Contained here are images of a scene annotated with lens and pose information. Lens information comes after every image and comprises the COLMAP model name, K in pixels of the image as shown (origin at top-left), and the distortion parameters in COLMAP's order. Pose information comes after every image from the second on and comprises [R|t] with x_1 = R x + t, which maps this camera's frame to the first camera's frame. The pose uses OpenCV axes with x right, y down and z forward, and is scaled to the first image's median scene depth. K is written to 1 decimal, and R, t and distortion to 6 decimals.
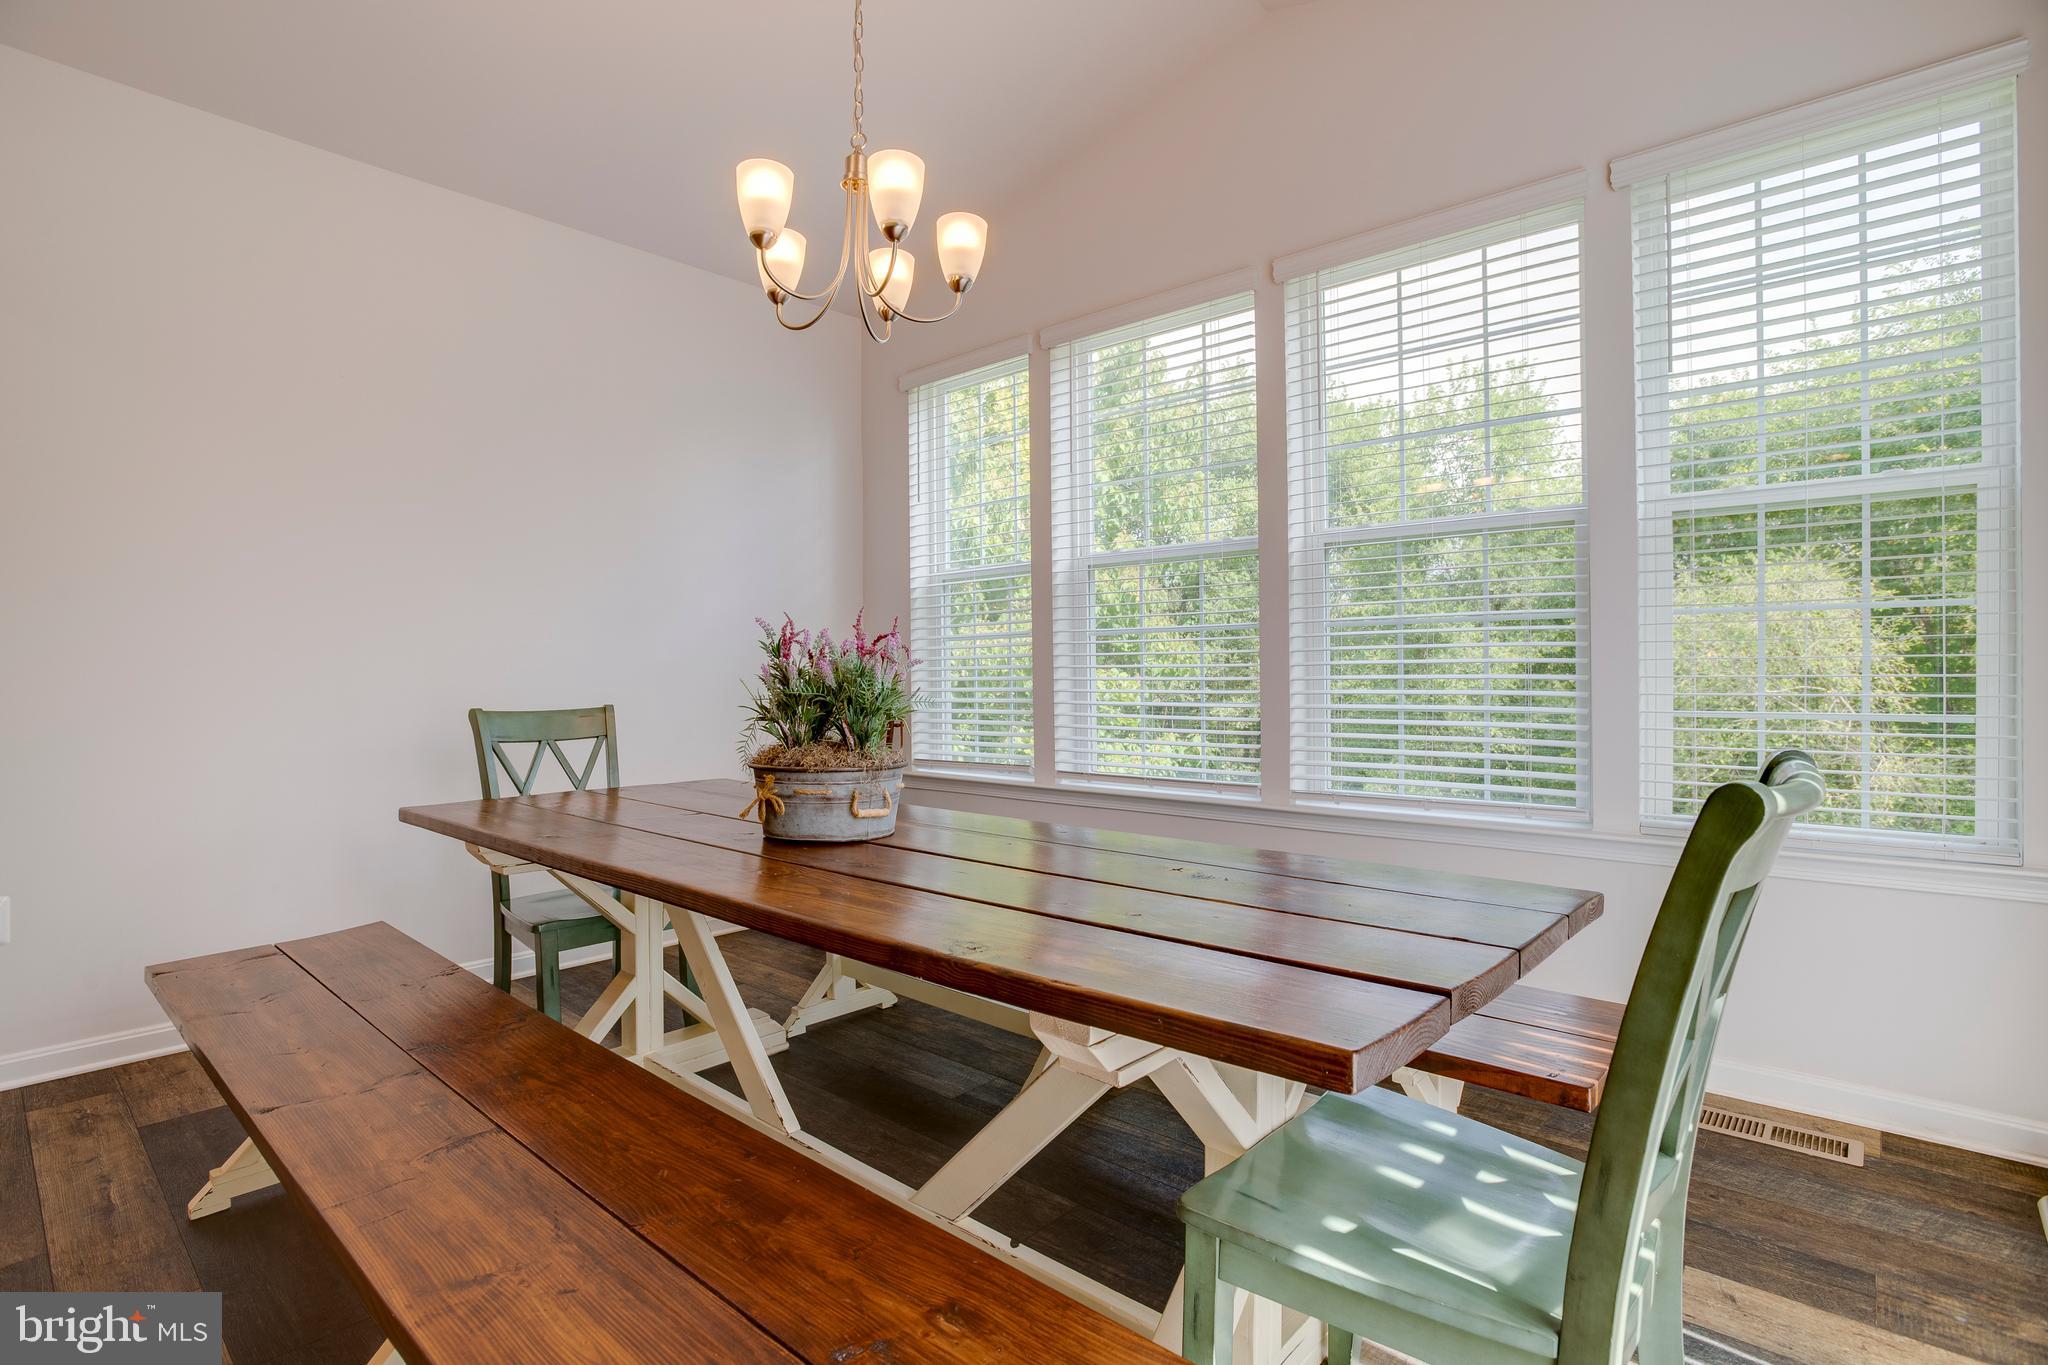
lens RADIAL K [[987.1, 0, 1009.3], [0, 987.1, 678.8], [0, 0, 1]] dist [-0.024251, 0.004629]
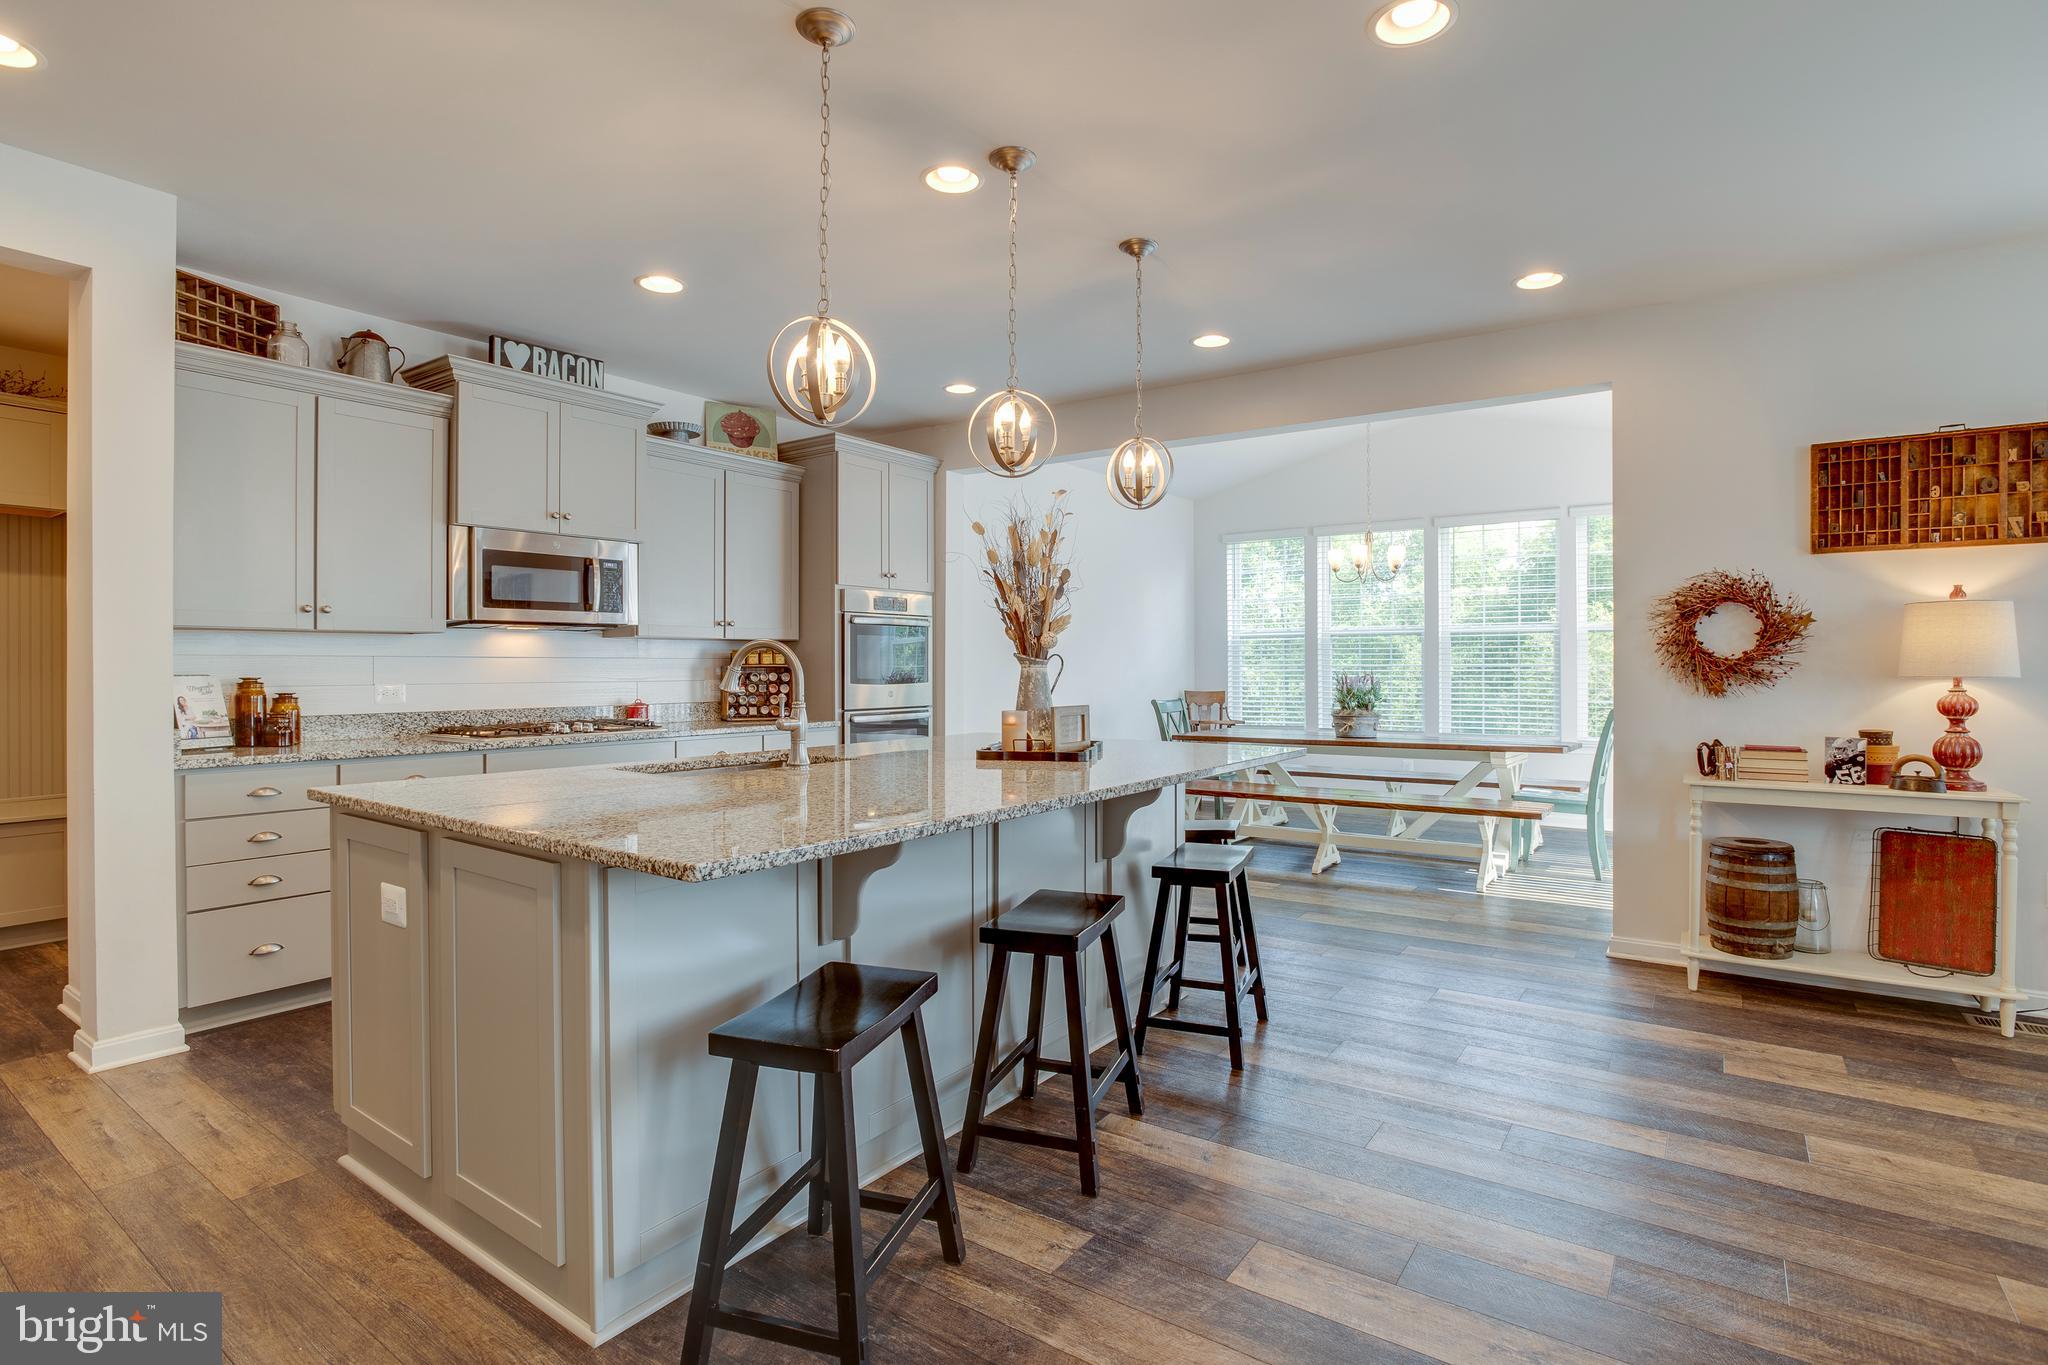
lens RADIAL K [[987.1, 0, 1025.0], [0, 987.1, 666.4], [0, 0, 1]] dist [-0.024251, 0.004629]
pose [[0.991735, 0.010854, 0.127840, -1.038611], [-0.008782, 0.999821, -0.016760, -0.003010], [-0.127999, 0.015499, 0.991653, -1.280442]]
